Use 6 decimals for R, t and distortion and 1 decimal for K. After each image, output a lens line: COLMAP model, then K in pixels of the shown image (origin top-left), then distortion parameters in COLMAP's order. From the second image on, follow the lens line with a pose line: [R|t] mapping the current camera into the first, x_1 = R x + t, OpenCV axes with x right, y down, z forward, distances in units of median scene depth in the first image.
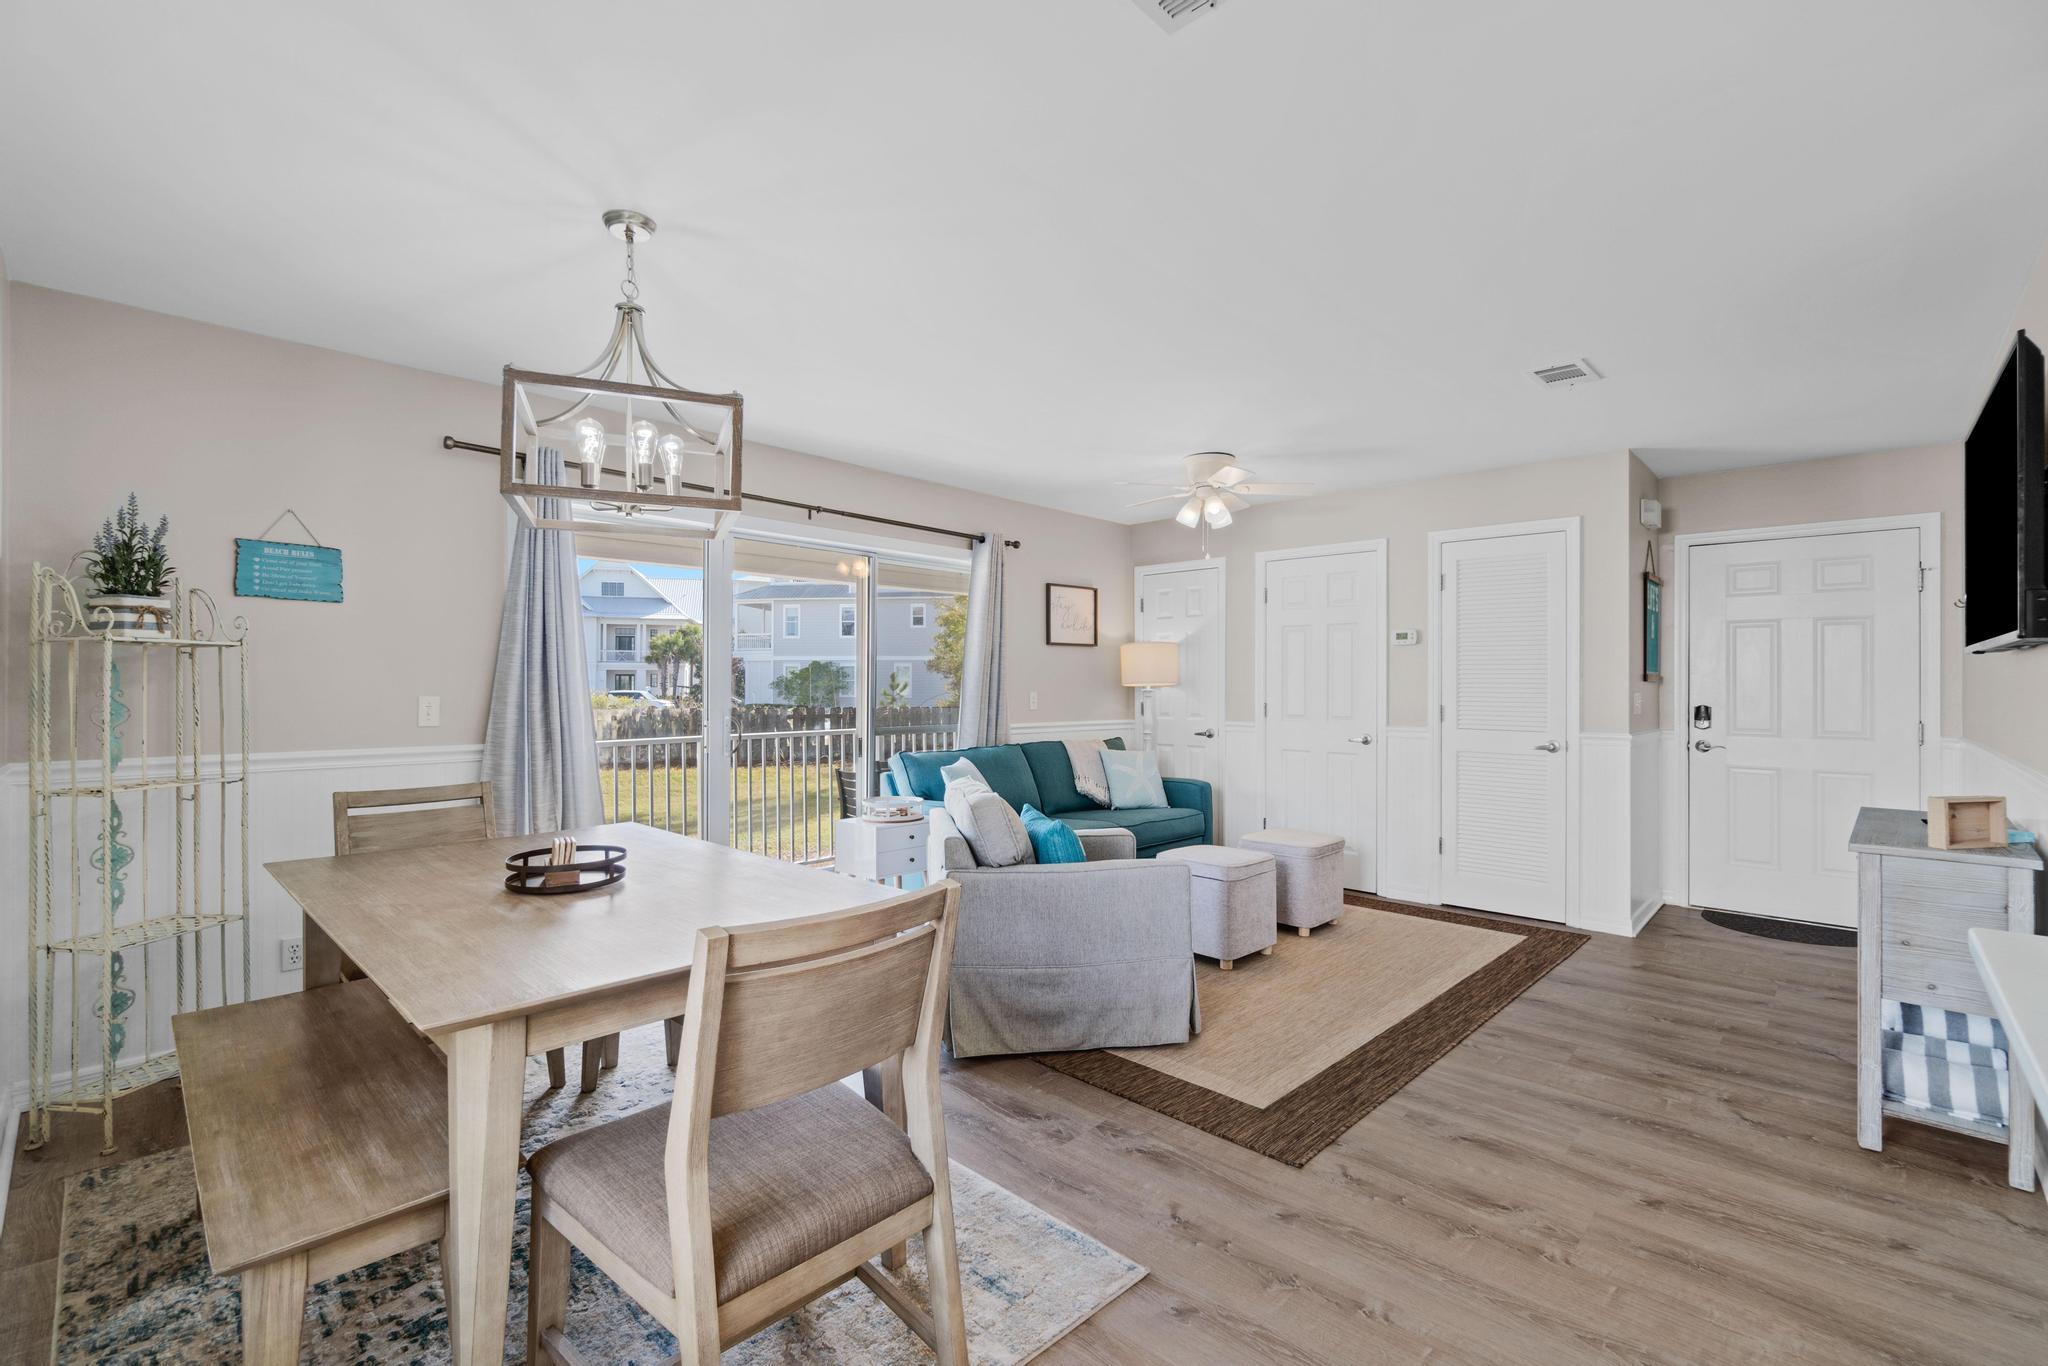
lens RADIAL K [[895.8, 0, 1020.8], [0, 895.8, 677.5], [0, 0, 1]] dist [-0.003792, 0.001872]
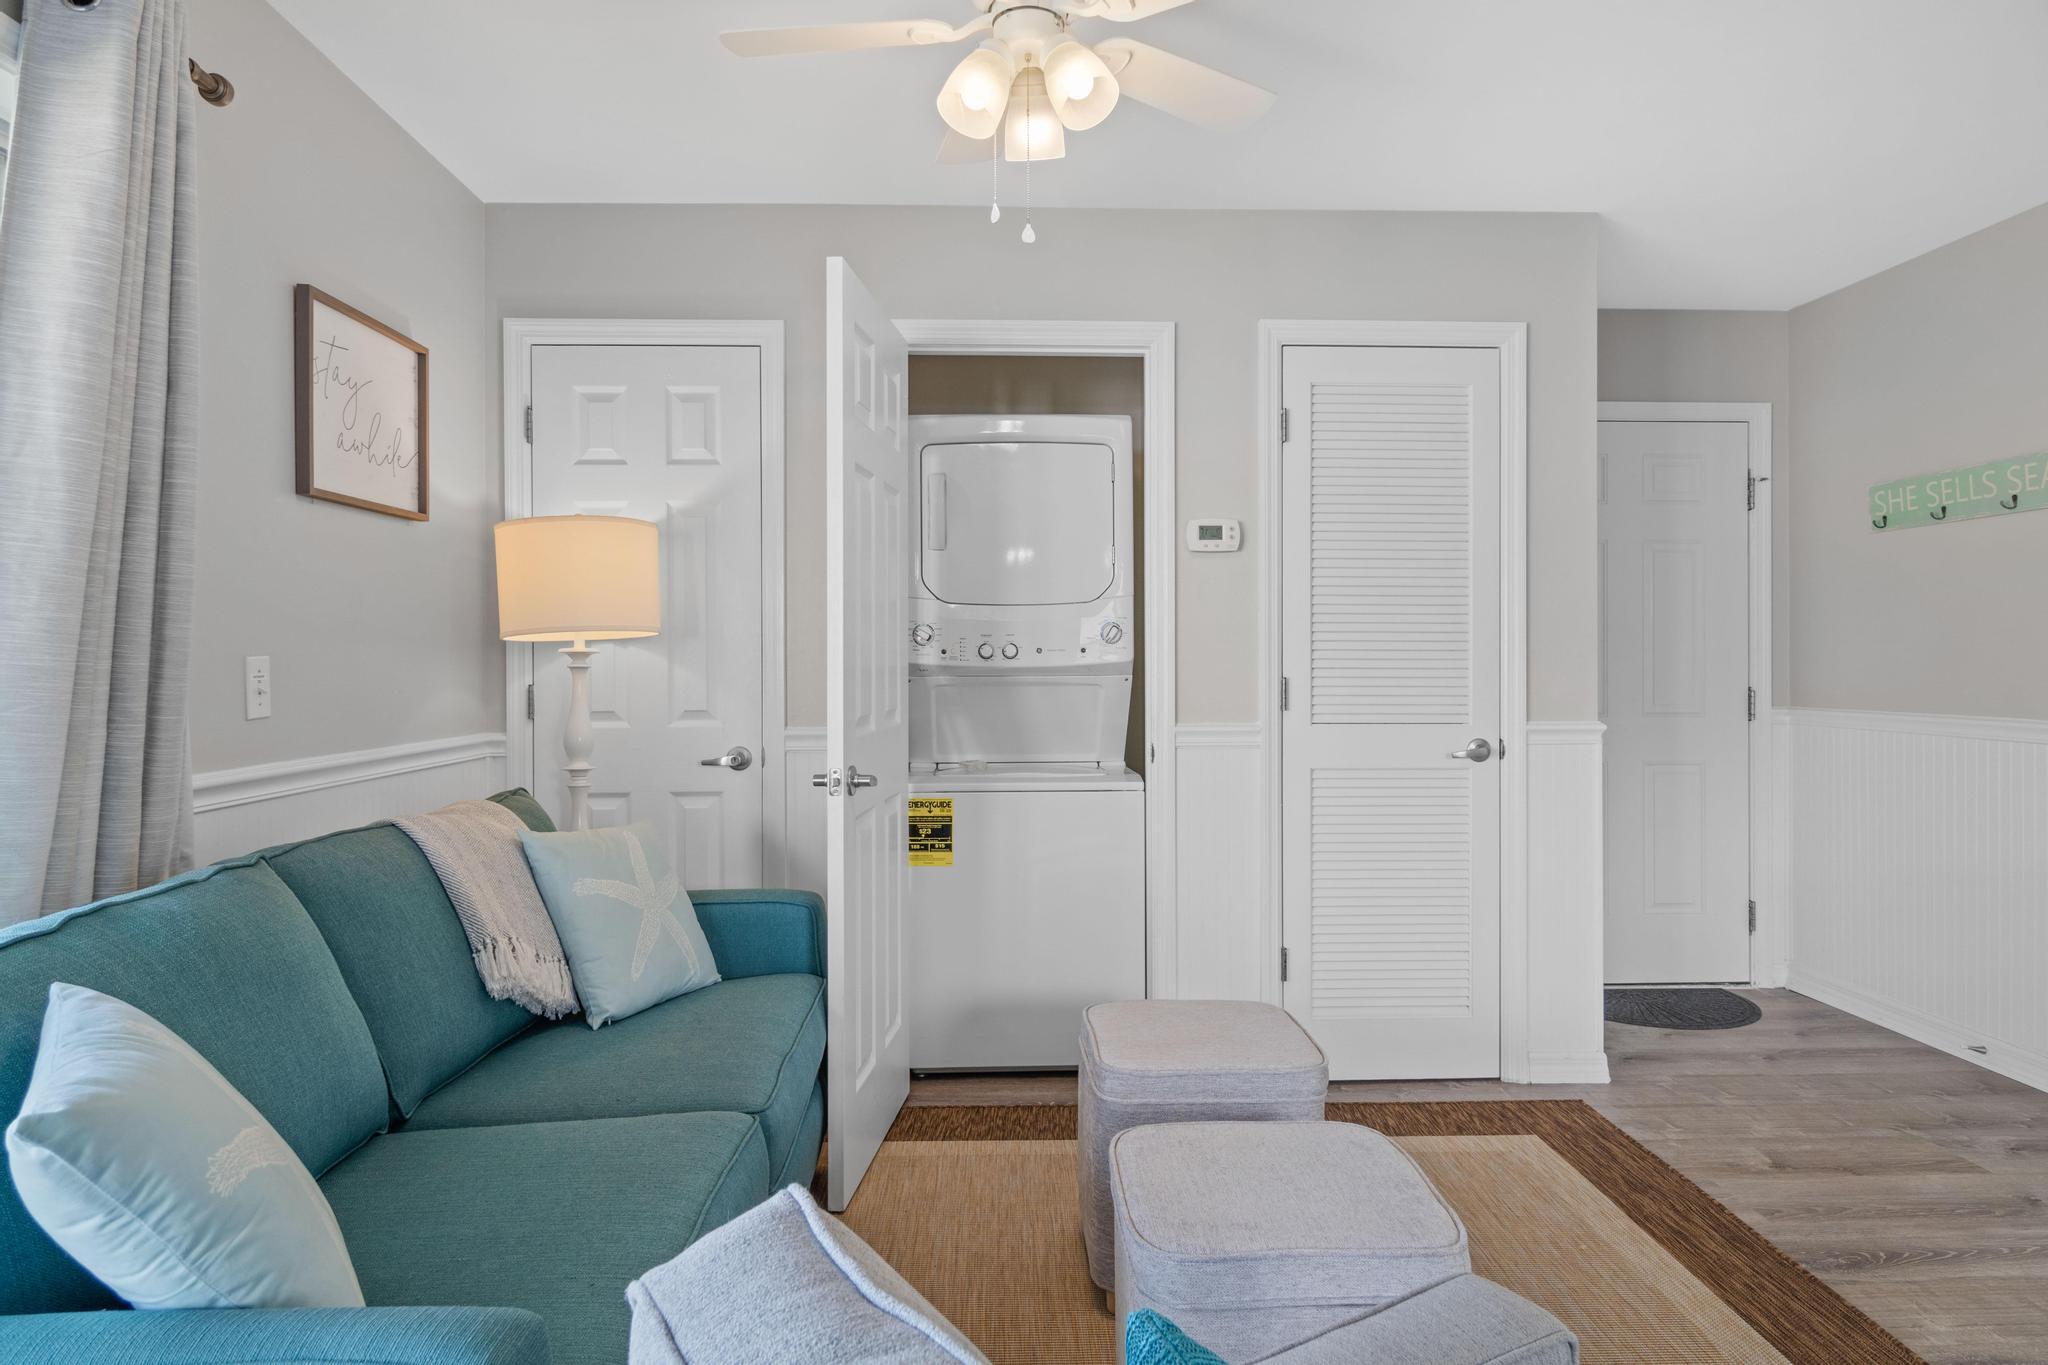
lens RADIAL K [[1209.0, 0, 1014.9], [0, 1209.0, 650.9], [0, 0, 1]] dist [-0.000758, 0.005208]
pose [[0.697712, -0.000574, 0.716378, -0.144701], [-0.002525, 0.999991, 0.003260, 0.020043], [-0.716374, -0.004084, 0.697704, 0.871522]]
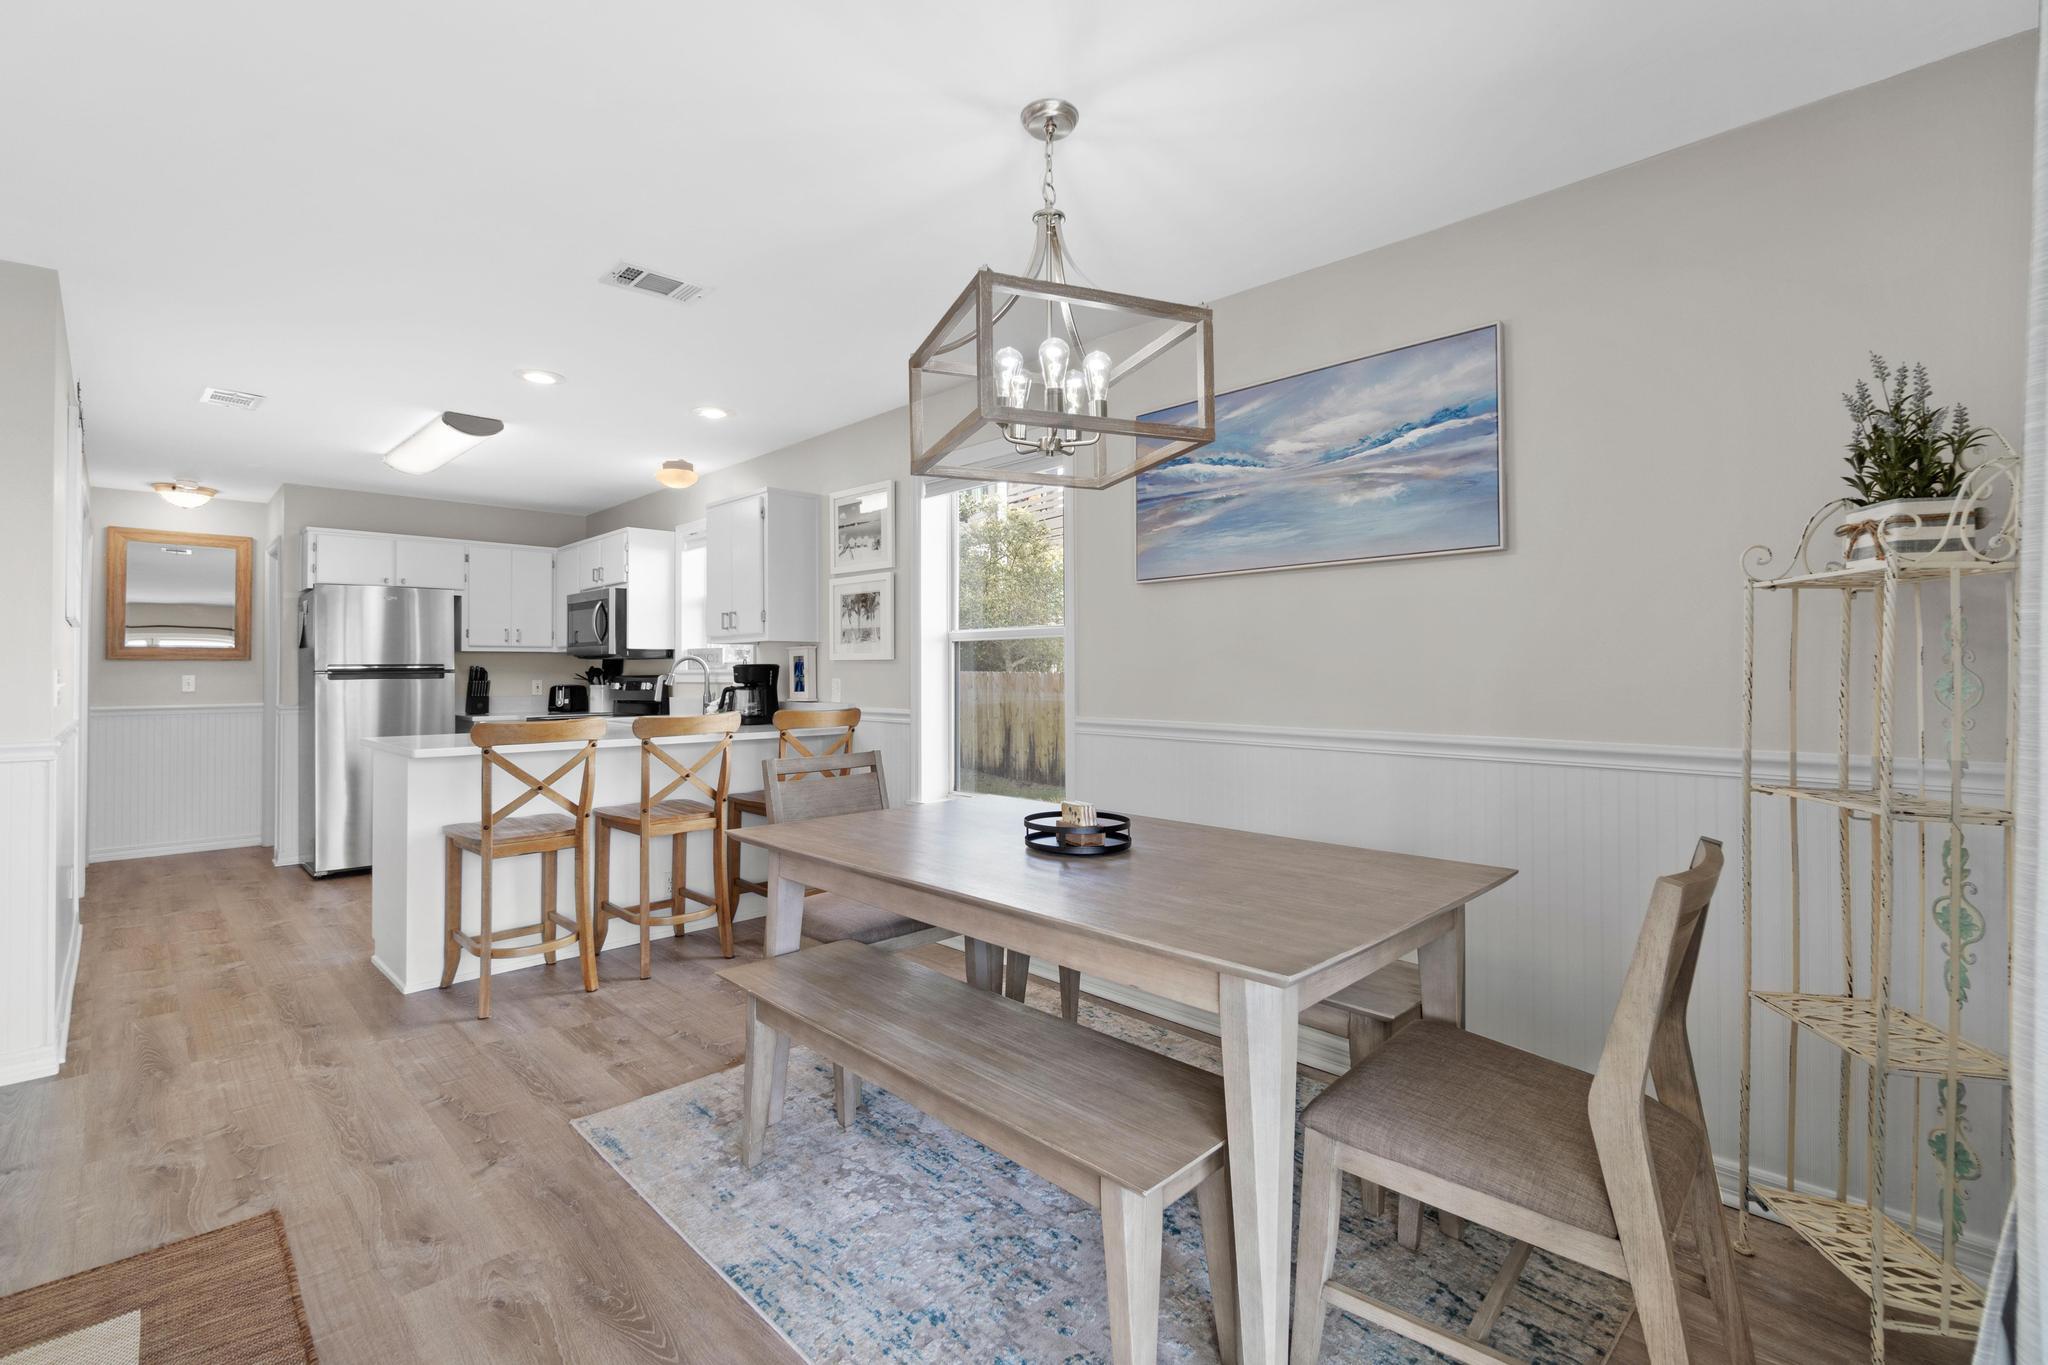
lens RADIAL K [[895.8, 0, 1025.5], [0, 895.8, 663.1], [0, 0, 1]] dist [-0.003792, 0.001872]
pose [[-0.999805, 0.003498, 0.019448, -0.264584], [0.003103, 0.999789, -0.020305, 0.023298], [-0.019515, -0.020241, -0.999605, 1.143441]]
